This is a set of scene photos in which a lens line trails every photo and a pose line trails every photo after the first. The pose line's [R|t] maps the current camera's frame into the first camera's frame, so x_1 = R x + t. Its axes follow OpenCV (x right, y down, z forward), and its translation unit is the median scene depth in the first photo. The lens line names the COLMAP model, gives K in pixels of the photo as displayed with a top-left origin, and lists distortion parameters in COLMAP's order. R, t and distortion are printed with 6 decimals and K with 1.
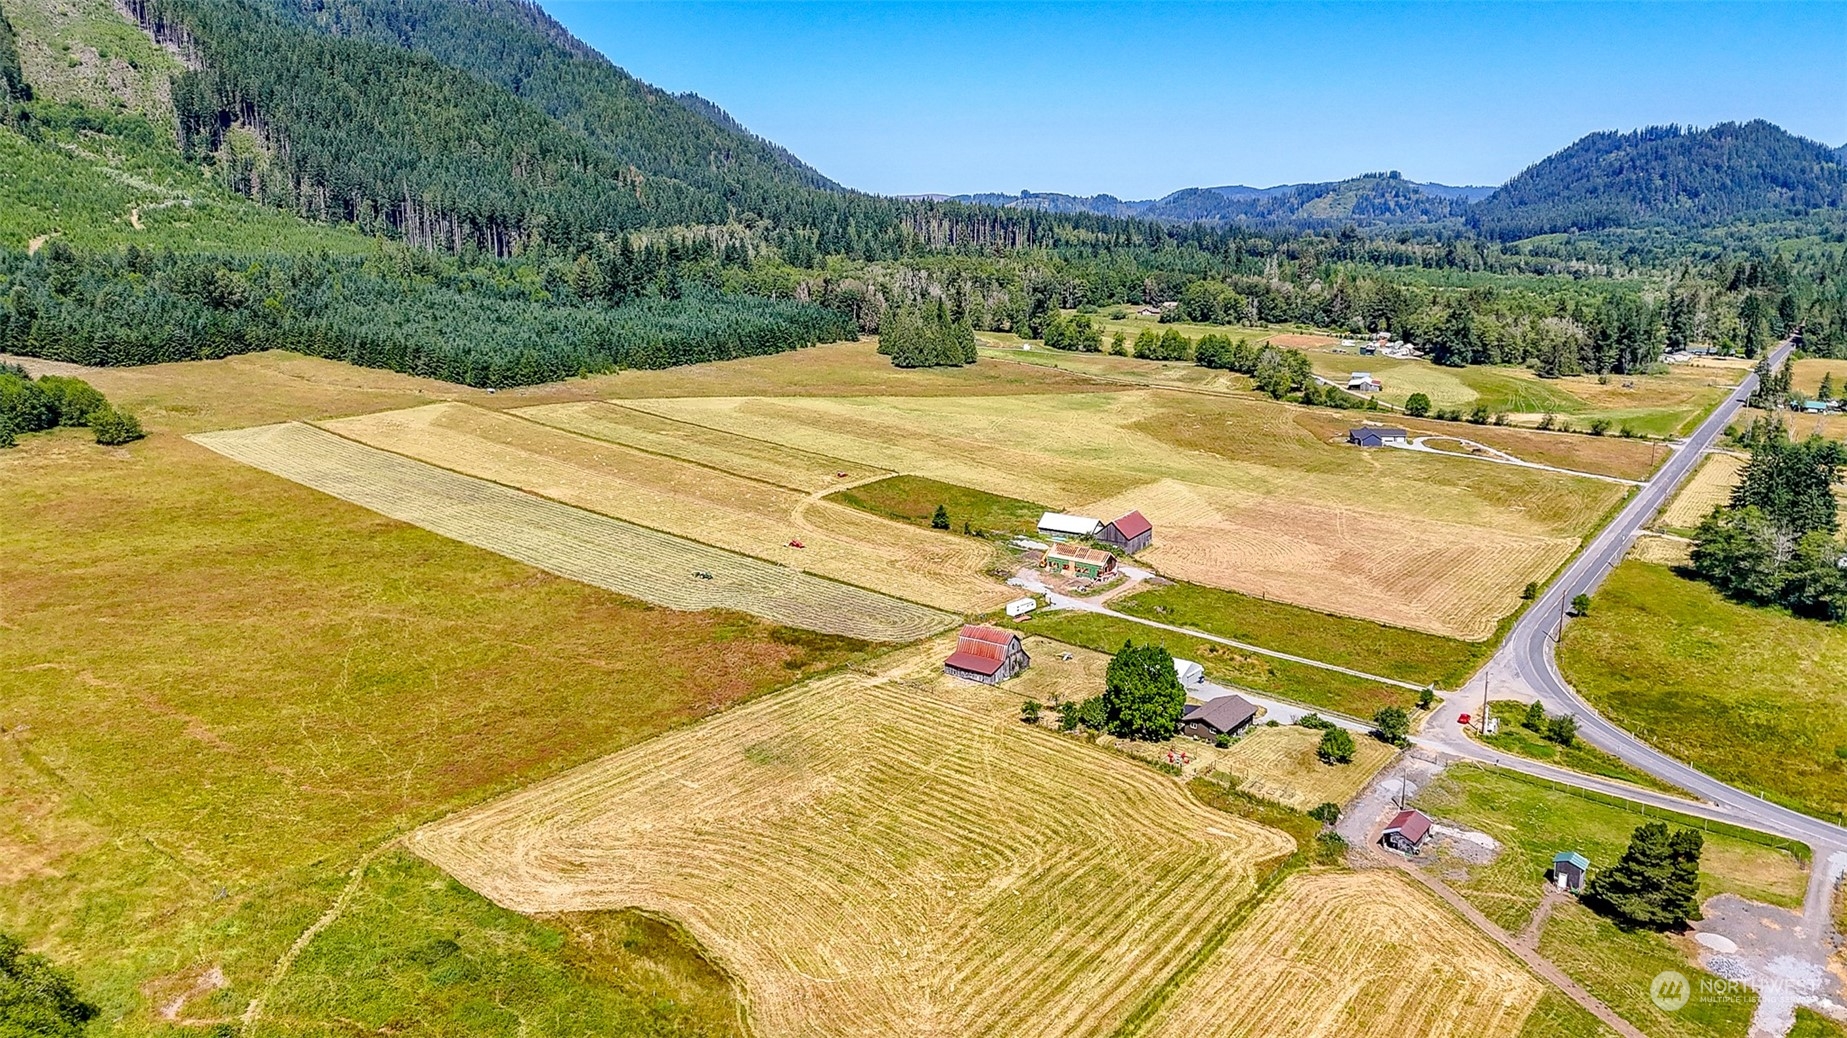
lens RADIAL K [[1354.6, 0, 915.4], [0, 1354.6, 504.8], [0, 0, 1]] dist [0.081006, -0.050091]
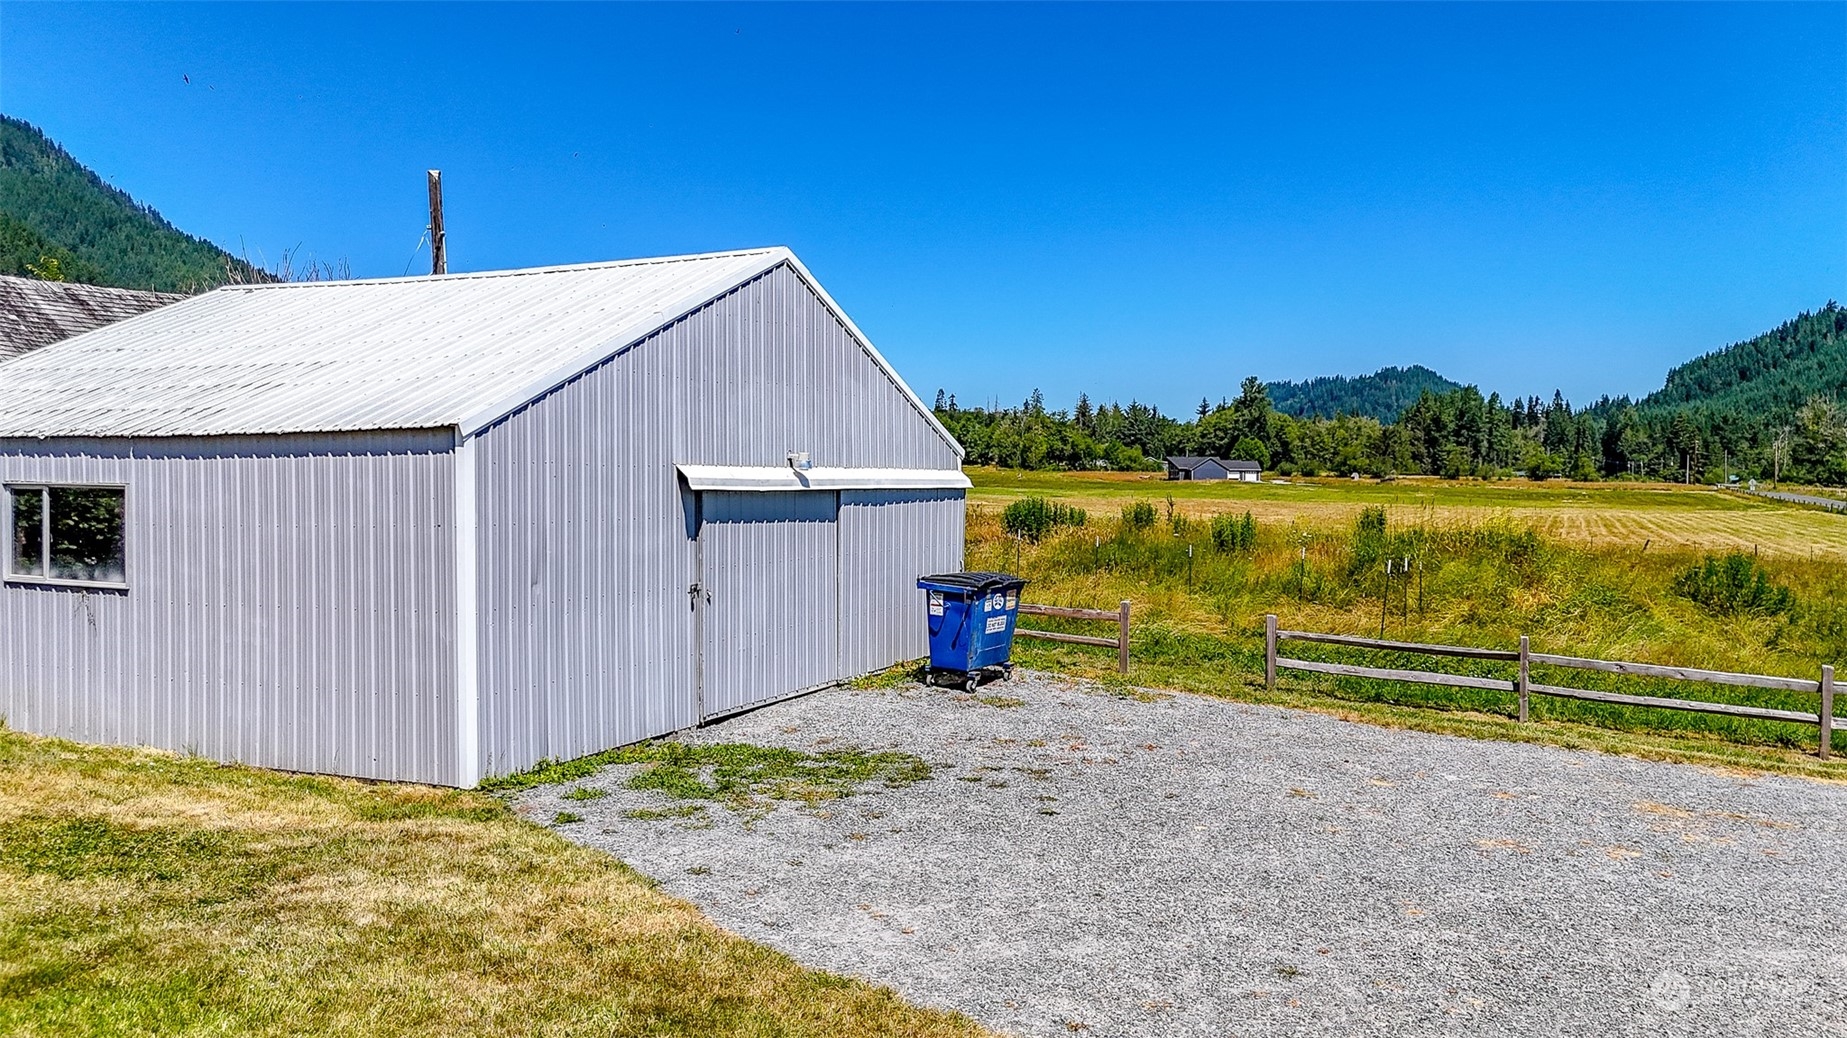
lens RADIAL K [[1354.6, 0, 923.3], [0, 1354.6, 517.8], [0, 0, 1]] dist [0.081006, -0.050091]
pose [[0.977712, -0.001685, 0.209942, 0.139448], [0.041478, 0.981809, -0.185284, 0.094941], [-0.205810, 0.189862, 0.959997, 0.669331]]
